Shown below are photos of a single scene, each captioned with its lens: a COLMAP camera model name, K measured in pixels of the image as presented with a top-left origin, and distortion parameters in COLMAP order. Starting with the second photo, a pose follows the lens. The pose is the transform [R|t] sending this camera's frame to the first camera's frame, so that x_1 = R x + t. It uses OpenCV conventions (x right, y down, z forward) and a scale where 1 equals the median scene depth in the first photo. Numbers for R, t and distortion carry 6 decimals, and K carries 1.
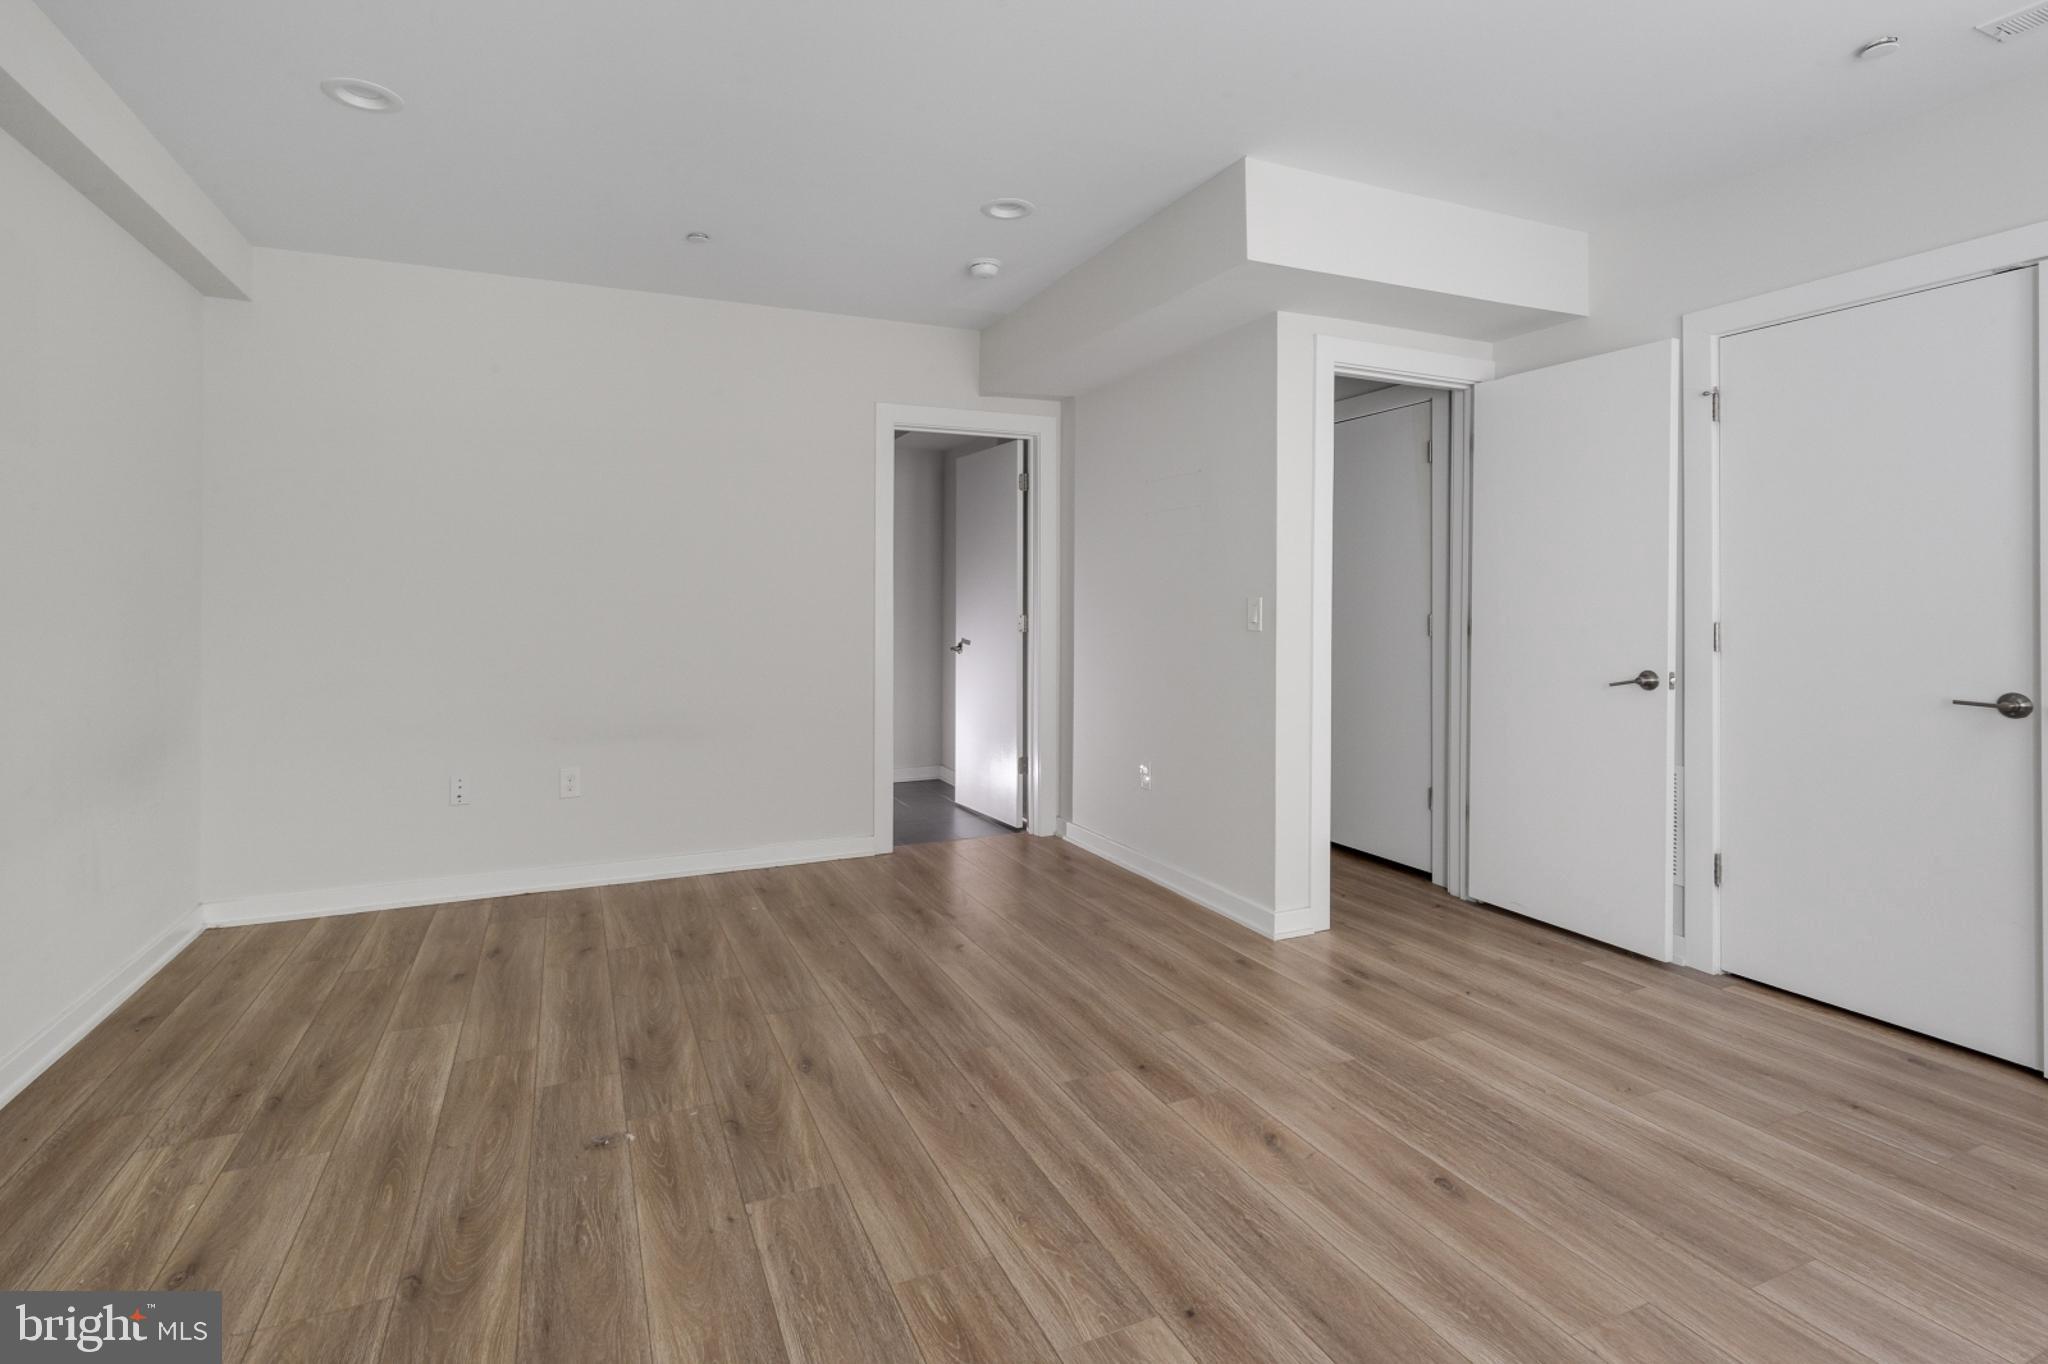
lens RADIAL K [[983.7, 0, 1020.3], [0, 983.7, 608.4], [0, 0, 1]] dist [0.022084, -0.009685]
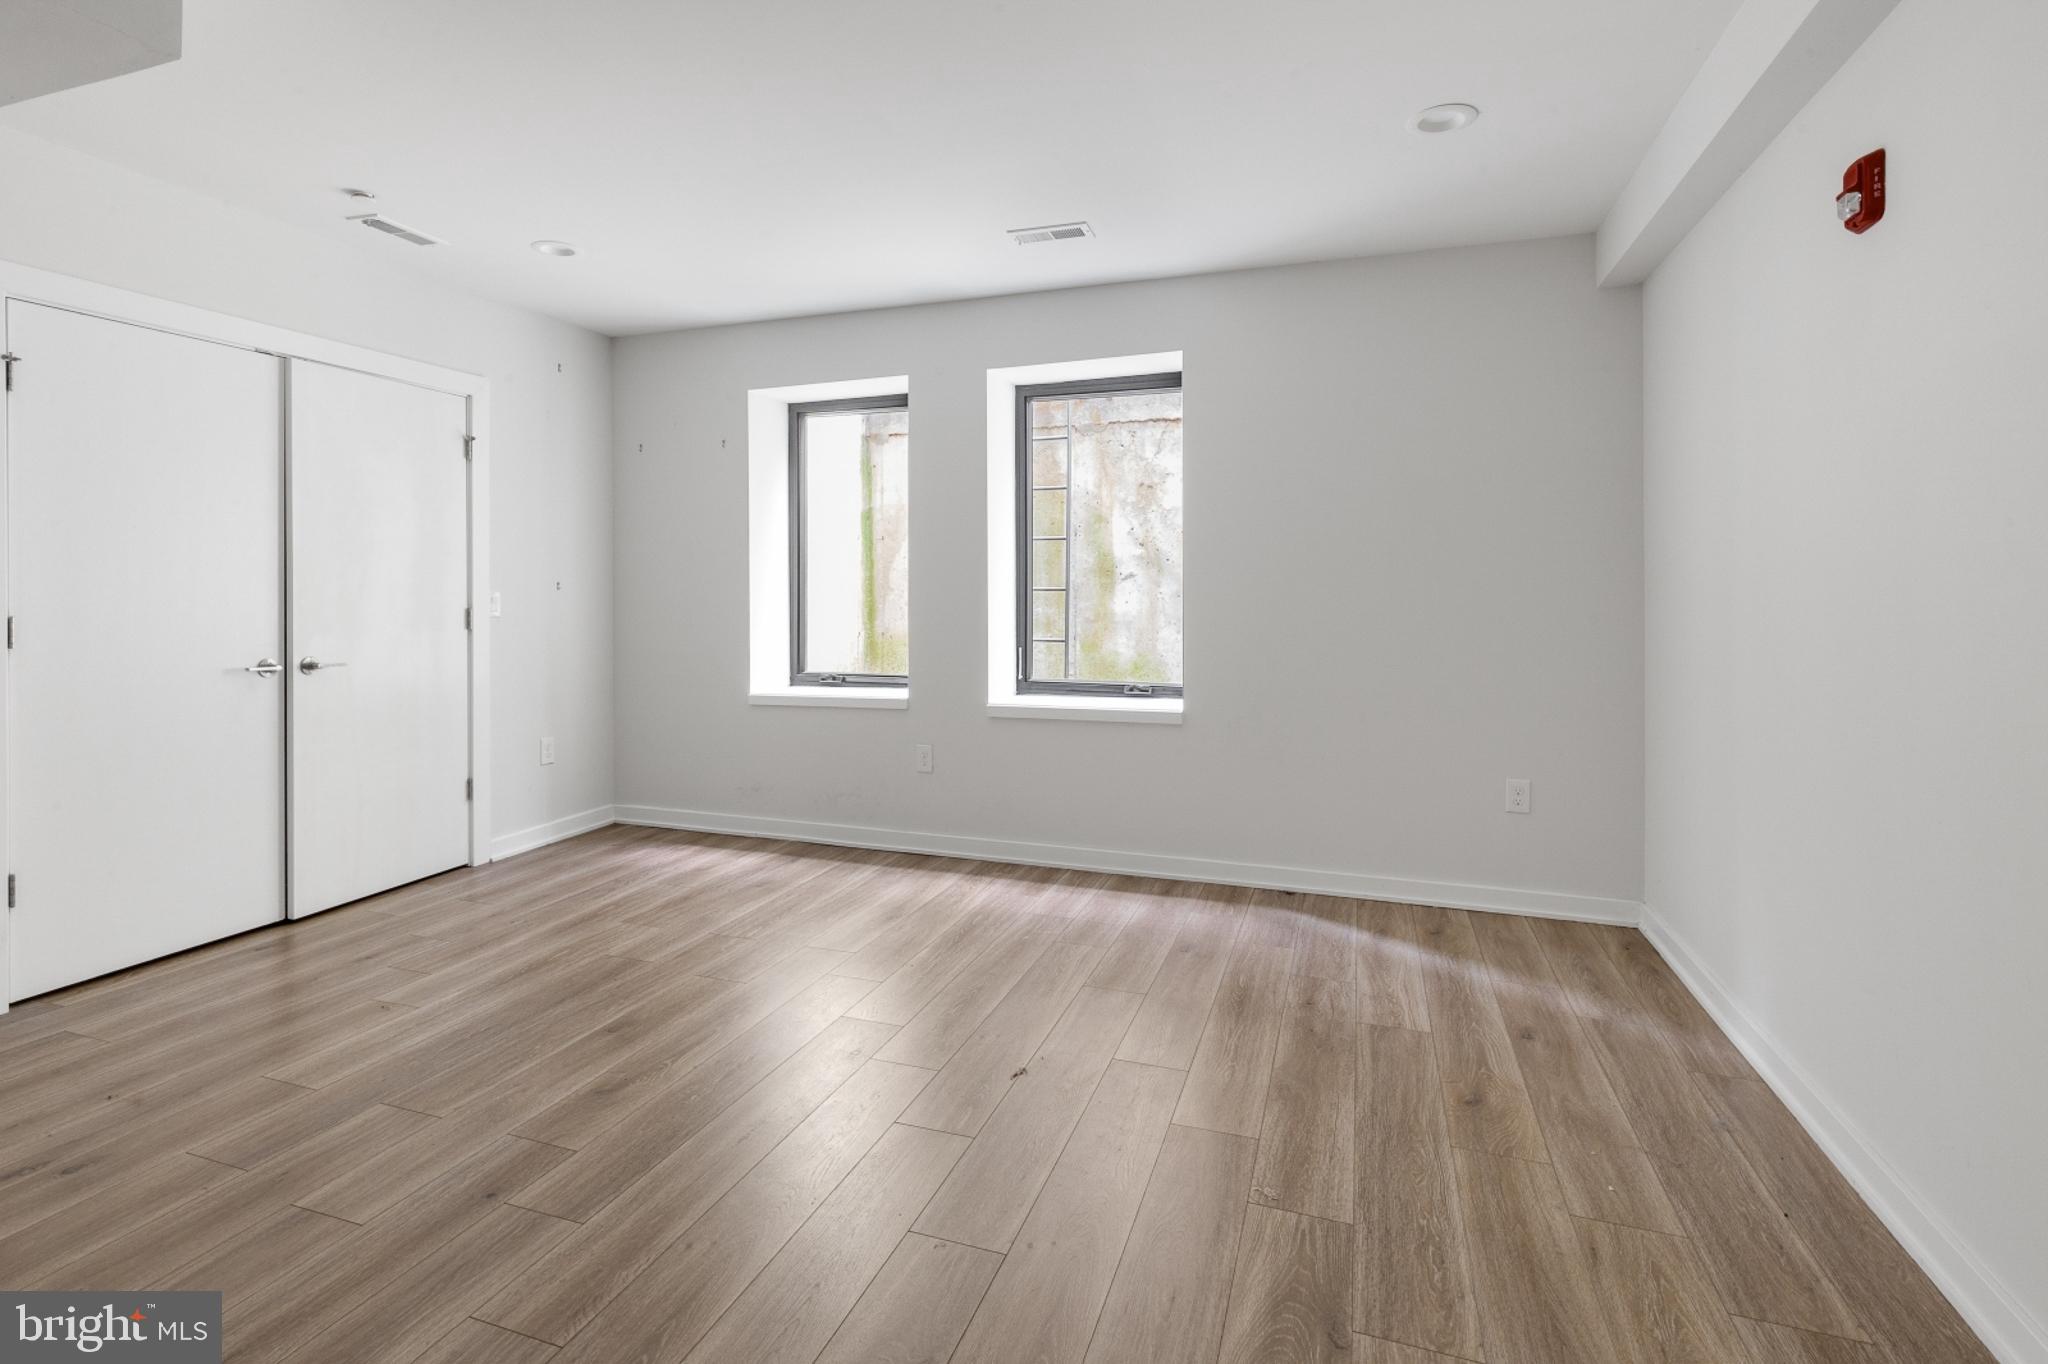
lens RADIAL K [[962.4, 0, 1001.3], [0, 962.4, 595.0], [0, 0, 1]] dist [0.006921, -0.000368]
pose [[-0.705543, -0.001317, 0.708666, -0.698746], [0.004548, 0.999969, 0.006386, -0.007920], [-0.708652, 0.007728, -0.705515, 1.258004]]
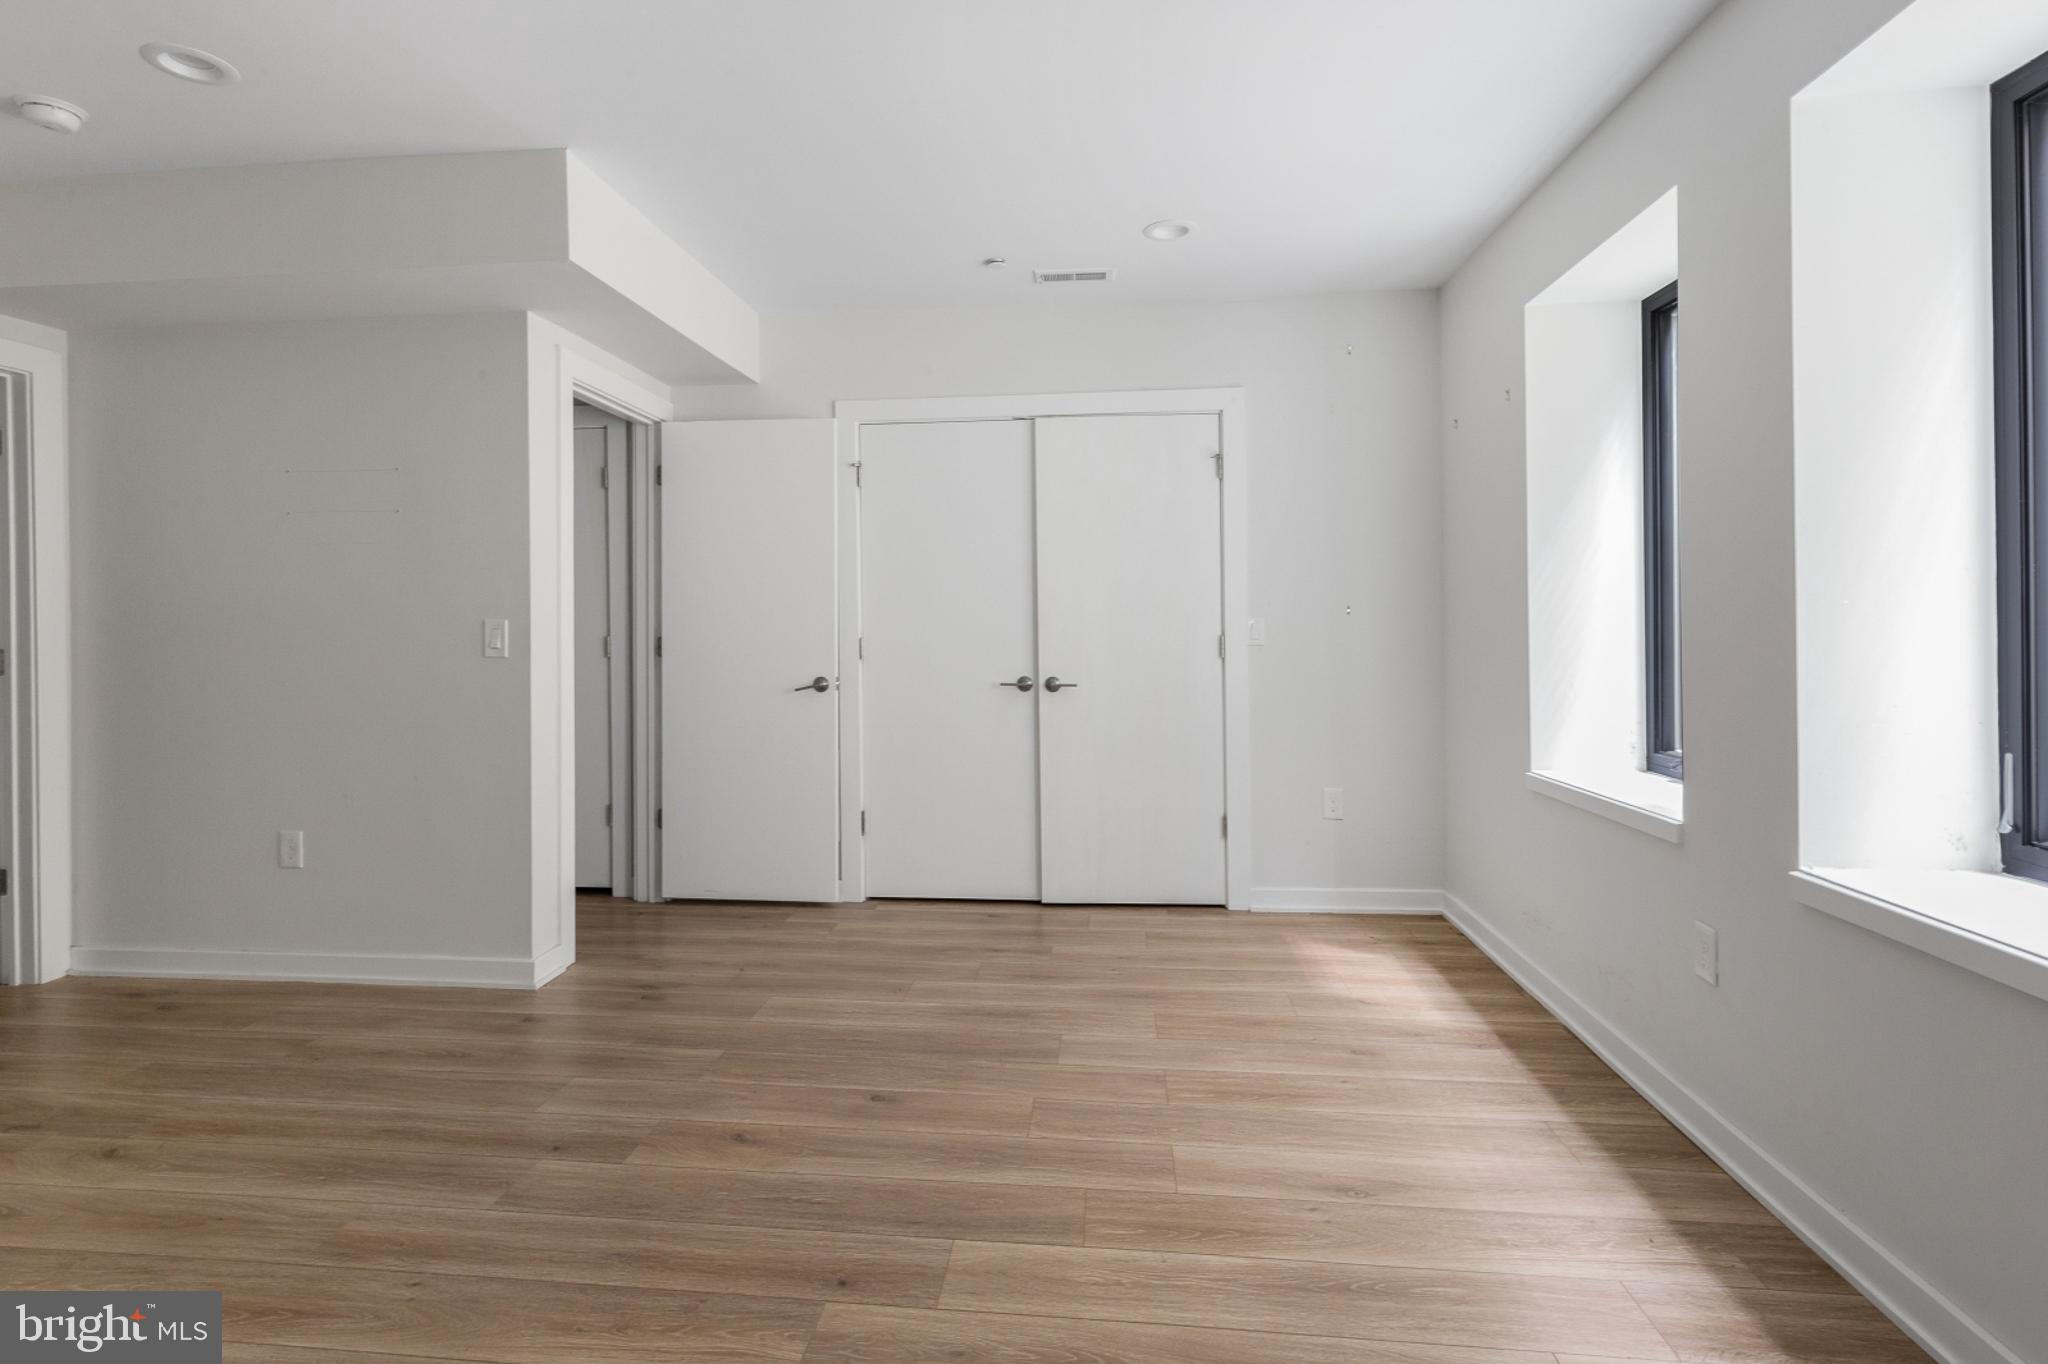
lens RADIAL K [[987.2, 0, 1013.8], [0, 987.2, 635.5], [0, 0, 1]] dist [0.004813, 0.000416]
pose [[0.505623, -0.016231, 0.862602, -0.431824], [0.012744, 0.999854, 0.011344, -0.001652], [-0.862660, 0.005257, 0.505756, 0.194079]]
